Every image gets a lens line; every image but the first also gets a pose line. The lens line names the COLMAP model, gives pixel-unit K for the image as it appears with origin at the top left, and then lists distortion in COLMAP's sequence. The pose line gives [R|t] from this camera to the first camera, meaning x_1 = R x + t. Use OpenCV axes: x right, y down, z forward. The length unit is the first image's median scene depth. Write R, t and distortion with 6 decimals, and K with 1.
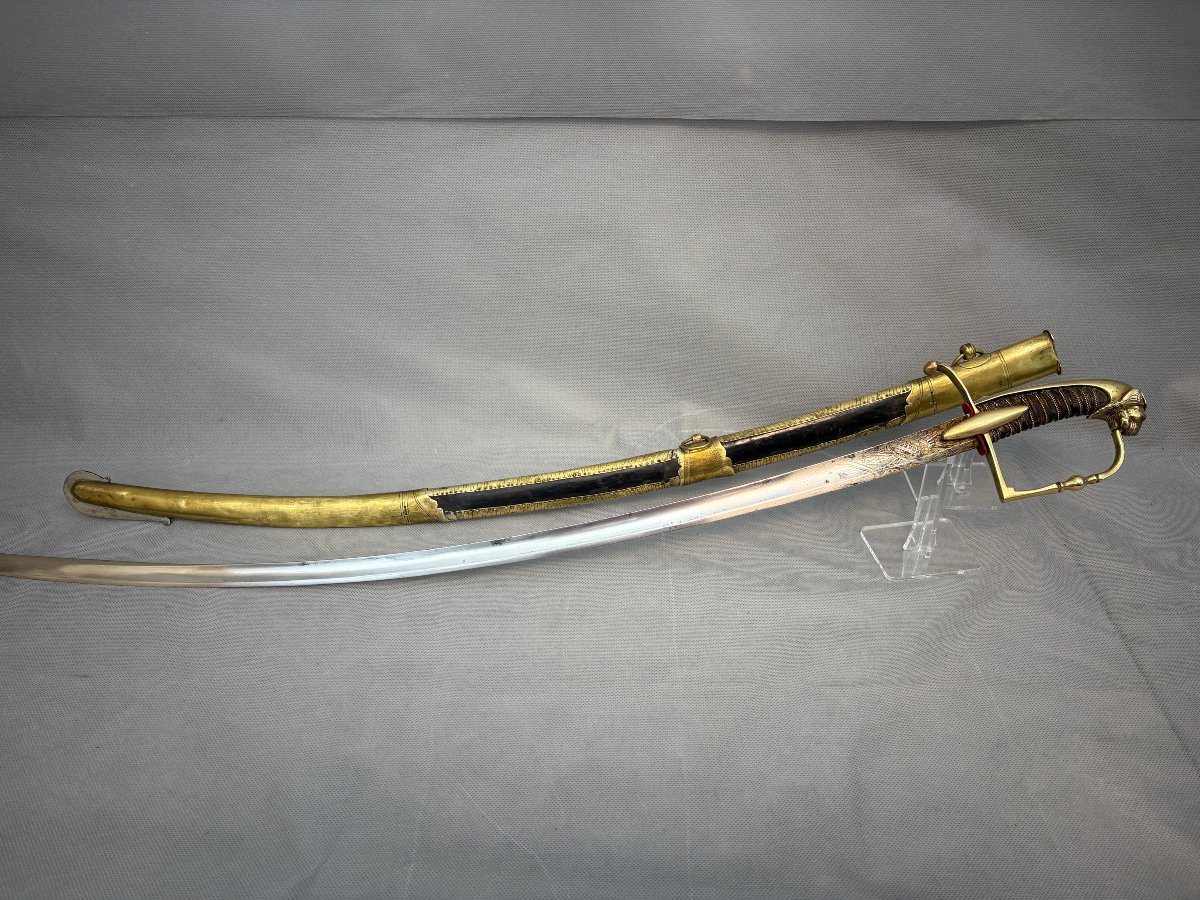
lens RADIAL K [[907.5, 0, 600.5], [0, 907.5, 442.2], [0, 0, 1]] dist [0.054077, -0.079900]
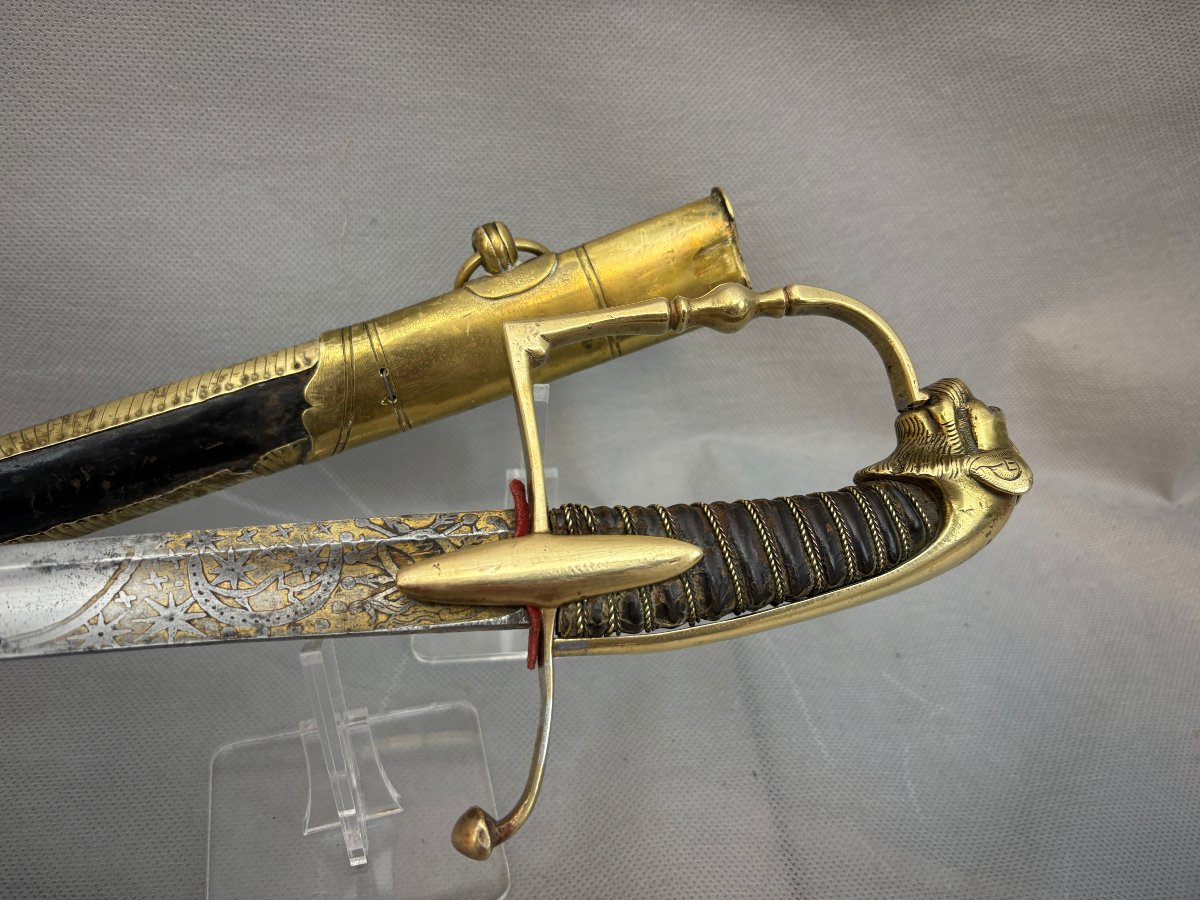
lens RADIAL K [[907.5, 0, 600.5], [0, 907.5, 442.2], [0, 0, 1]] dist [0.054077, -0.079900]
pose [[0.983036, -0.021700, 0.182122, 0.379438], [-0.004005, 0.990199, 0.139603, -0.074966], [-0.183367, -0.137964, 0.973315, 0.658779]]
